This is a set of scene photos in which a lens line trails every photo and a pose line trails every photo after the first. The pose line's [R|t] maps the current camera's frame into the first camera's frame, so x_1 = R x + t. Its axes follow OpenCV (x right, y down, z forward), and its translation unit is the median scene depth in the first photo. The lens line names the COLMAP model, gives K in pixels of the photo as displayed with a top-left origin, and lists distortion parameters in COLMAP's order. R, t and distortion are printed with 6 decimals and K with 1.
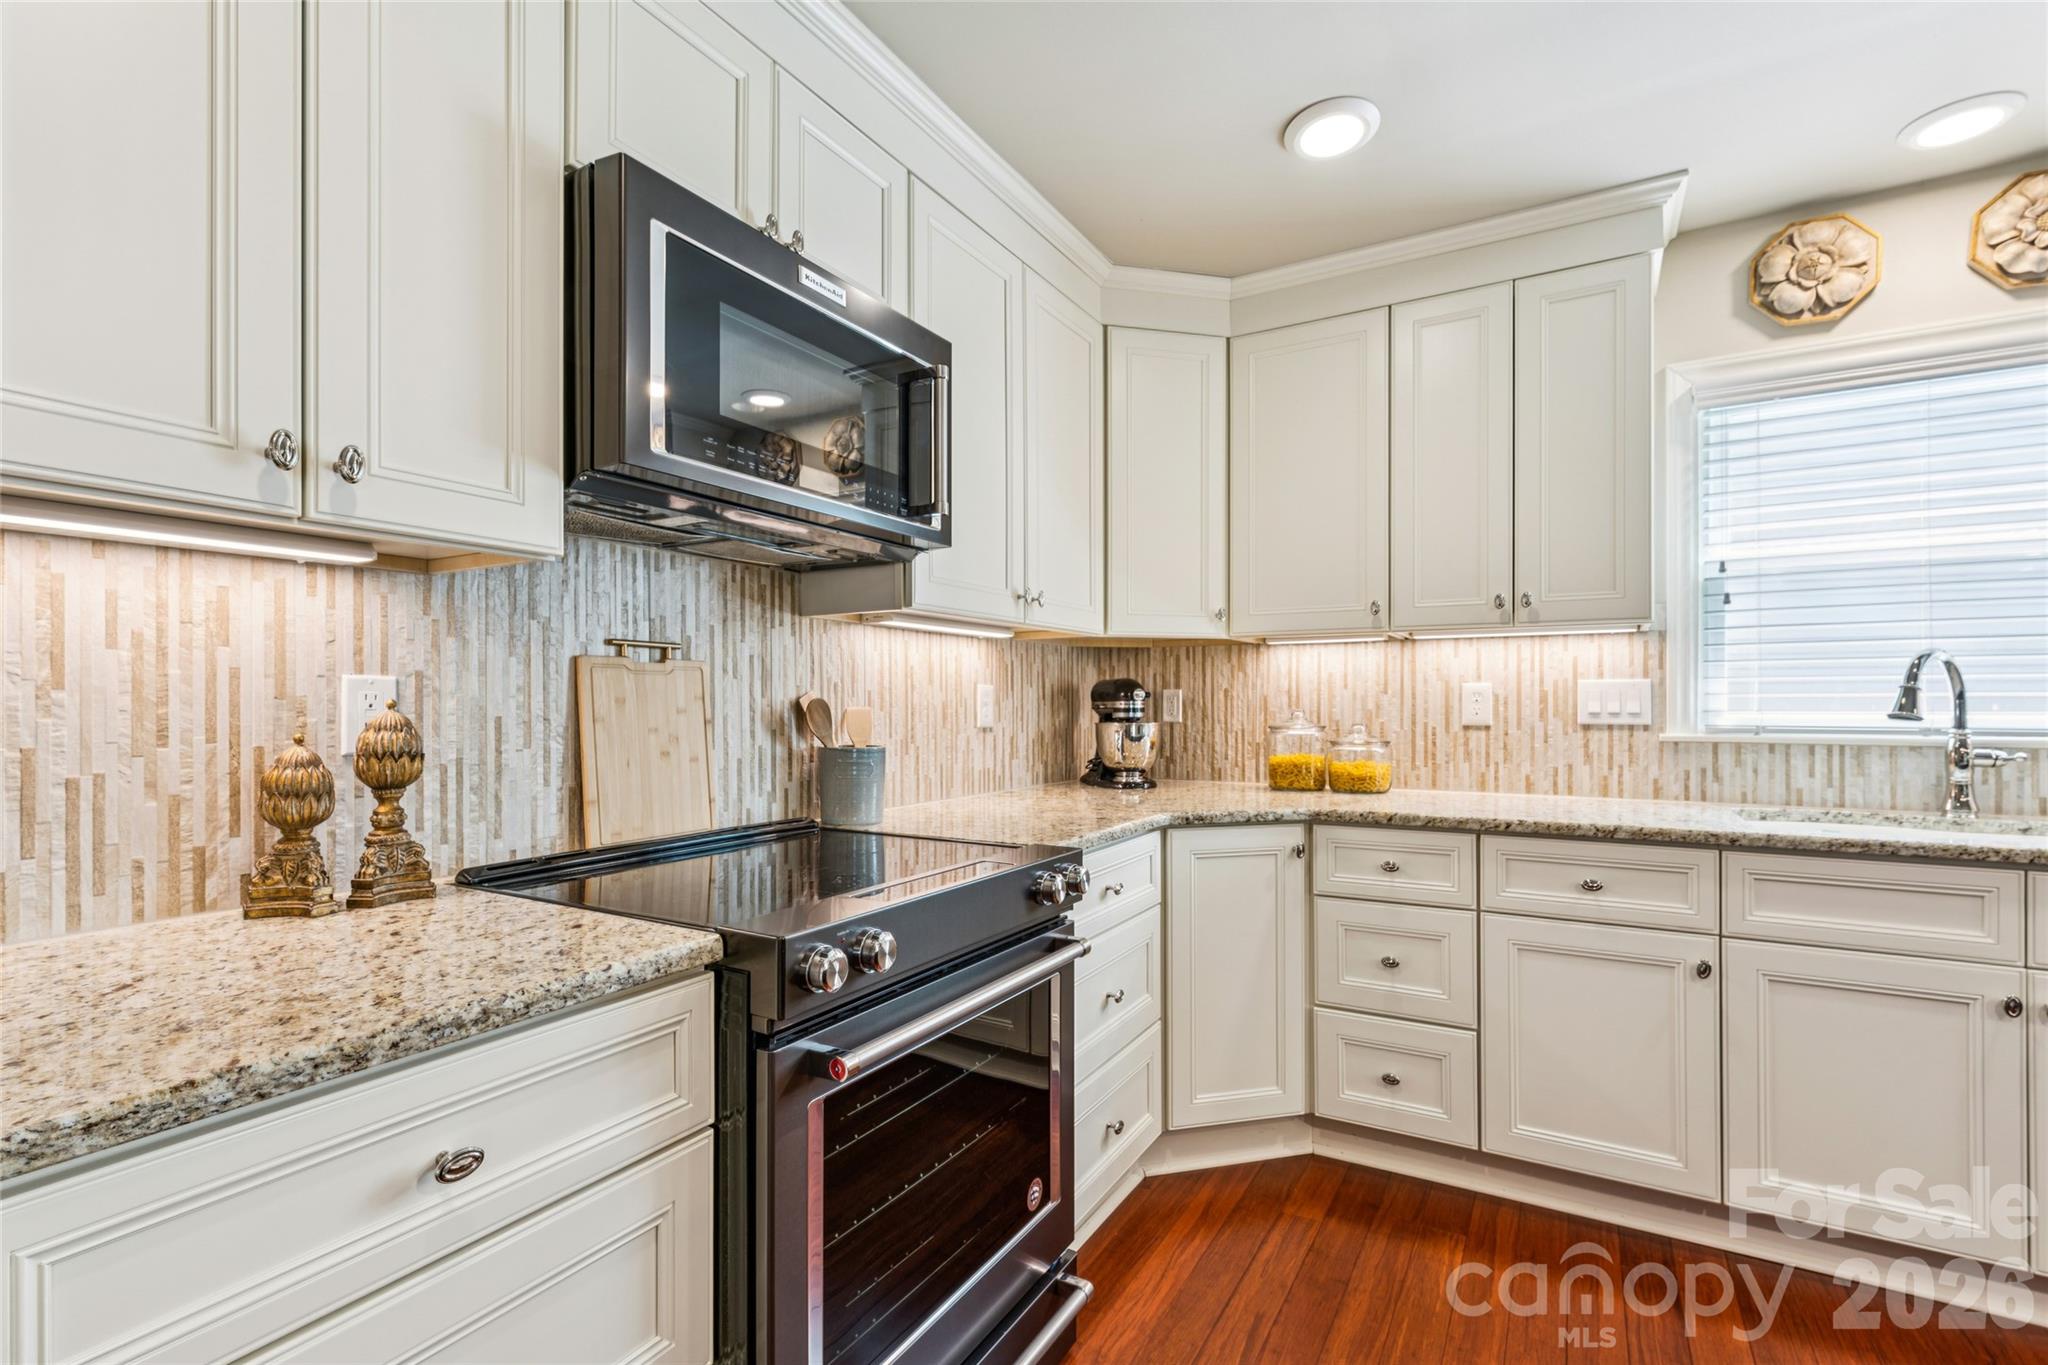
lens RADIAL K [[927.9, 0, 1022.0], [0, 927.9, 702.9], [0, 0, 1]] dist [0.001310, -0.000019]
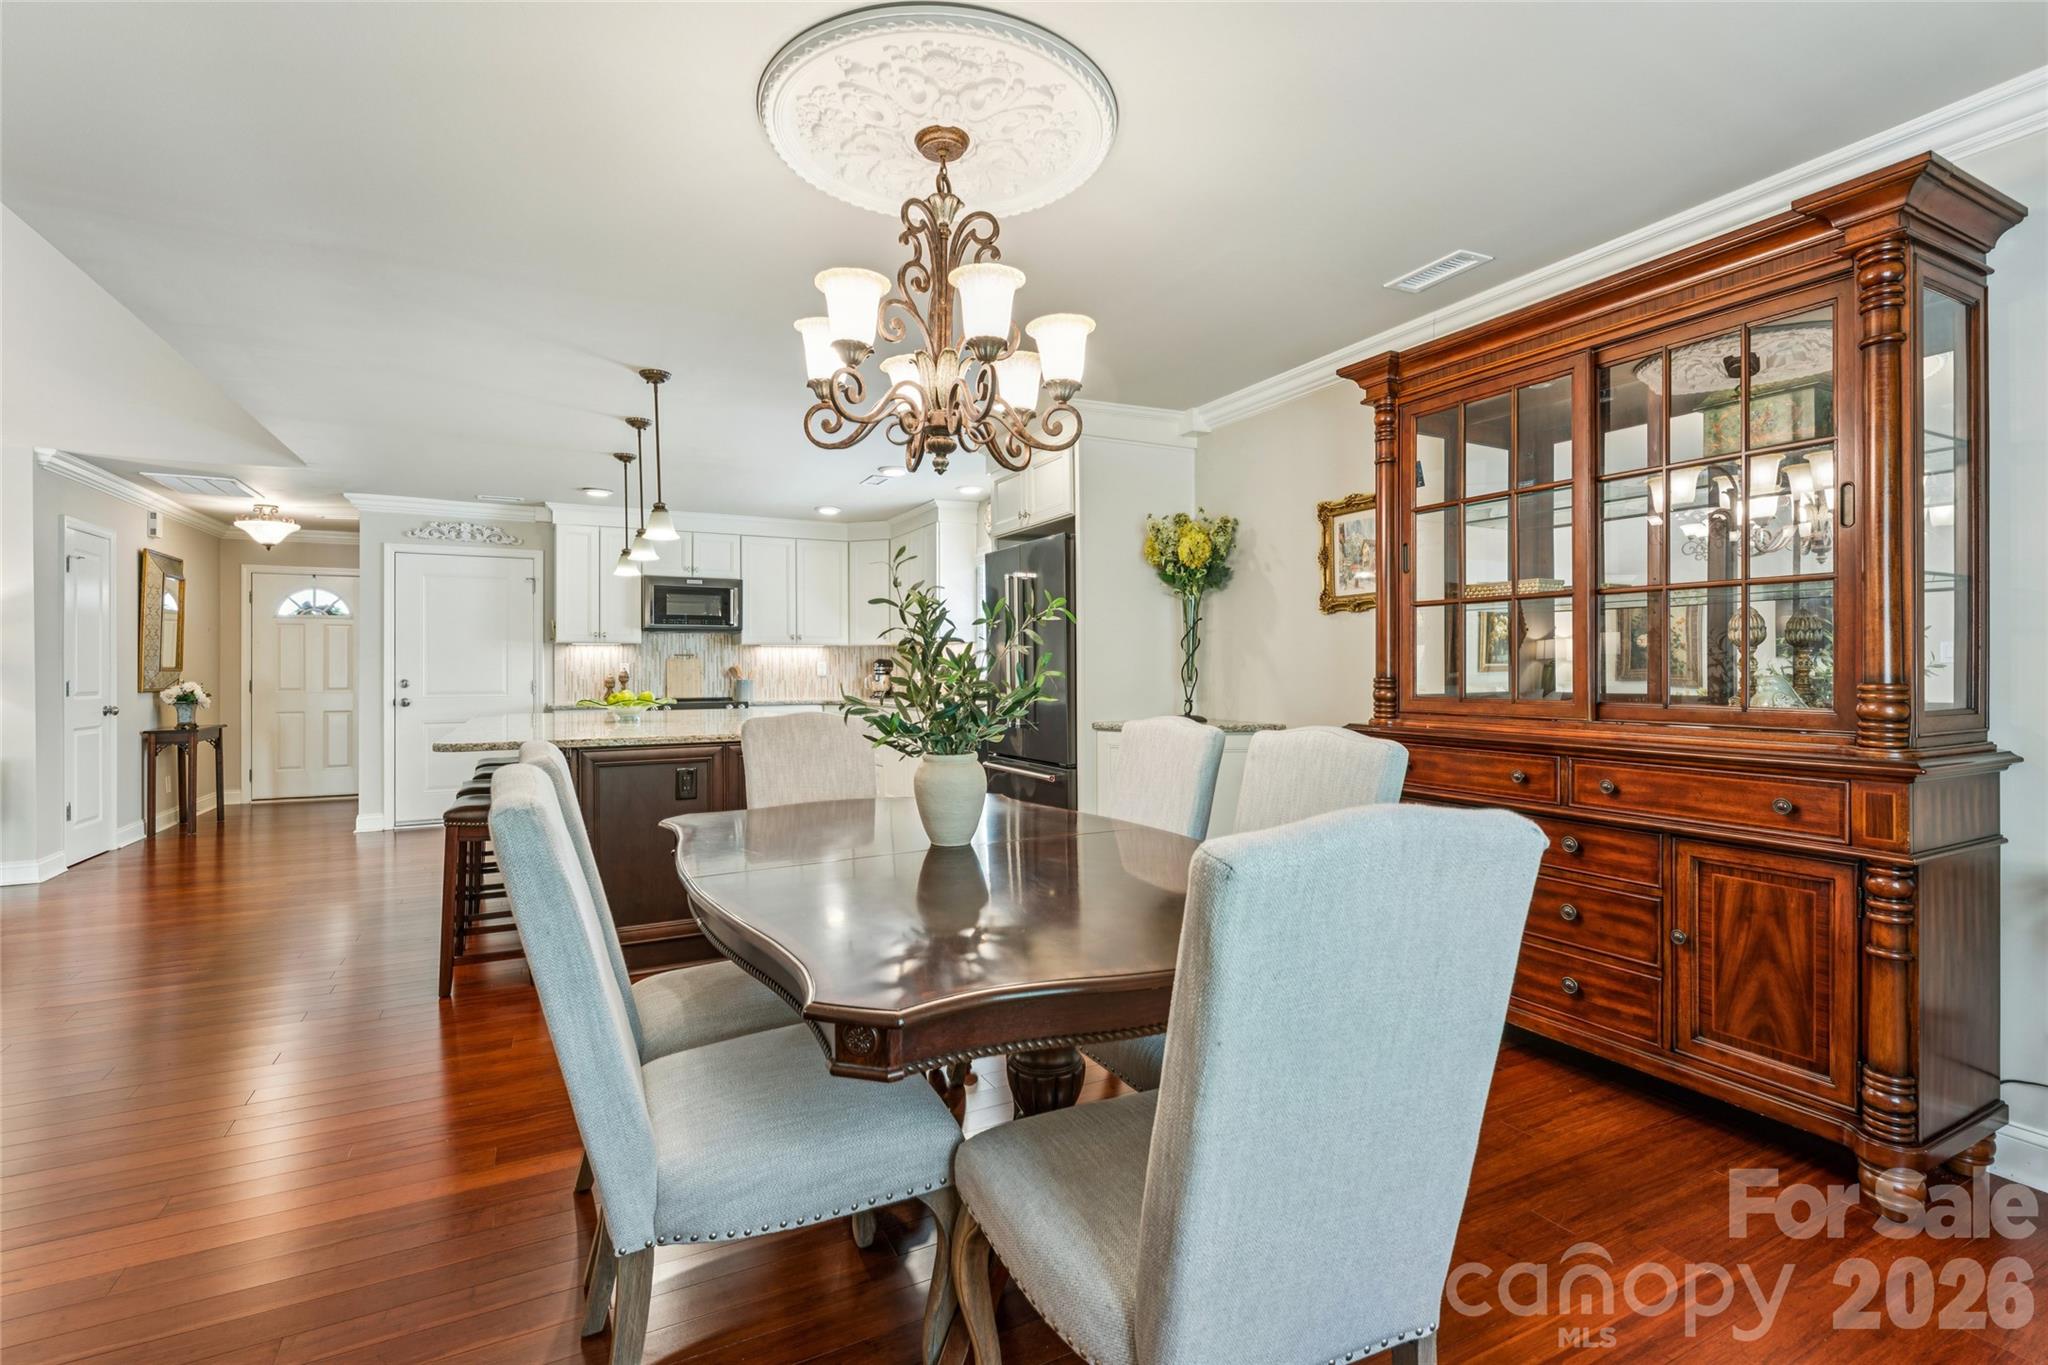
lens RADIAL K [[938.2, 0, 1046.4], [0, 938.2, 669.4], [0, 0, 1]] dist [-0.000856, -0.000147]
pose [[0.855297, -0.003111, -0.518129, 2.501286], [0.001957, 0.999994, -0.002773, 0.014952], [0.518135, 0.001358, 0.855298, -1.435701]]
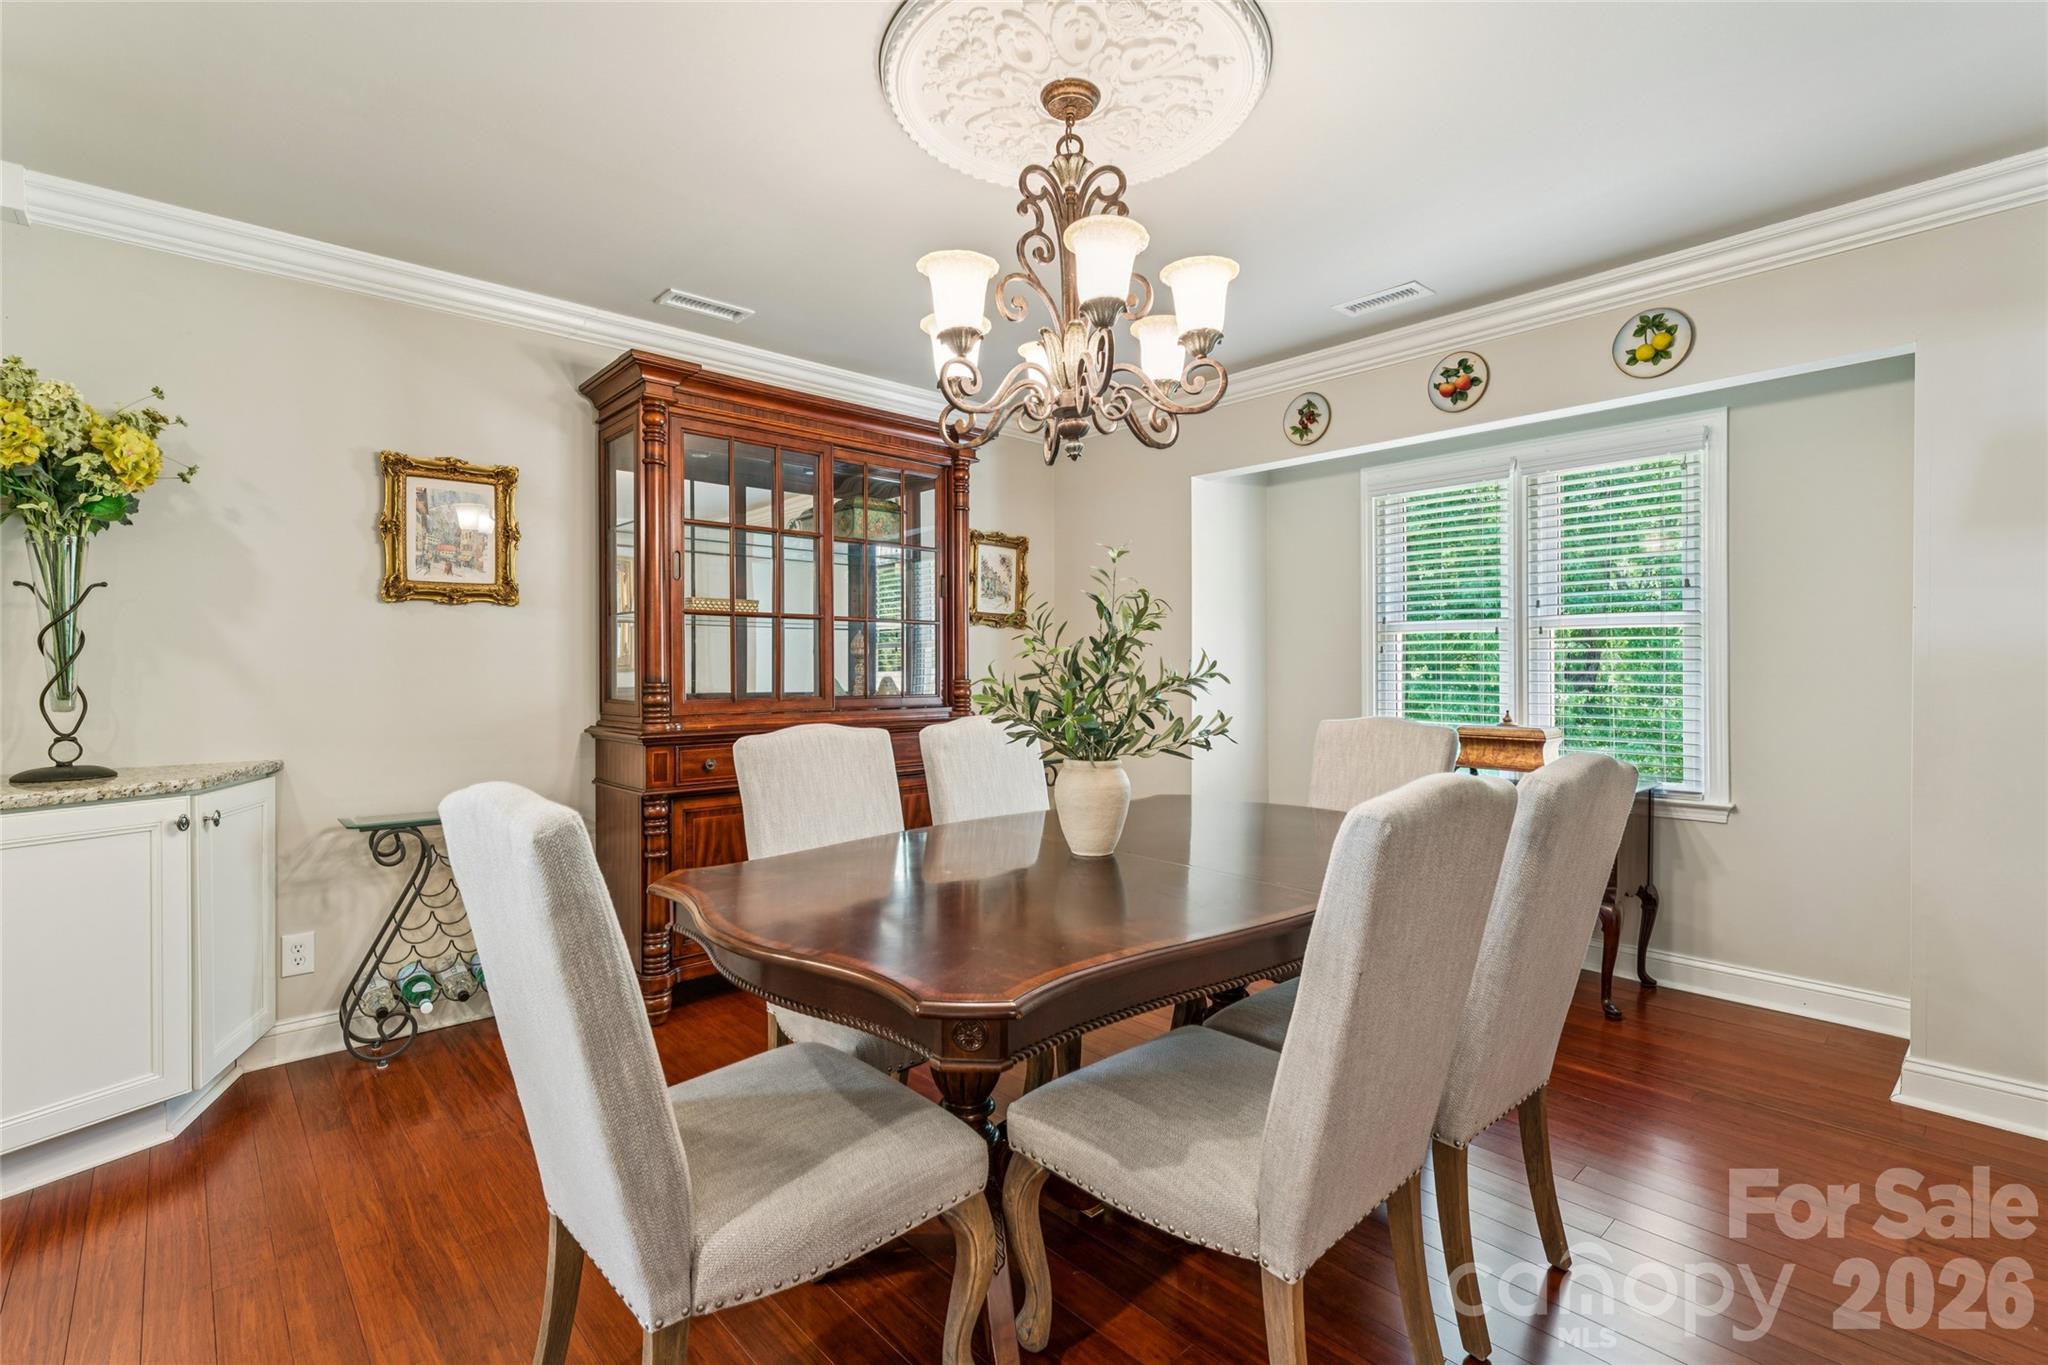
lens RADIAL K [[926.3, 0, 1021.3], [0, 926.3, 666.7], [0, 0, 1]] dist [0.000544, 0.000218]
pose [[0.290113, 0.001995, 0.956990, 1.102762], [0.005744, 0.999976, -0.003825, 0.008802], [-0.956975, 0.006607, 0.290094, -0.901212]]
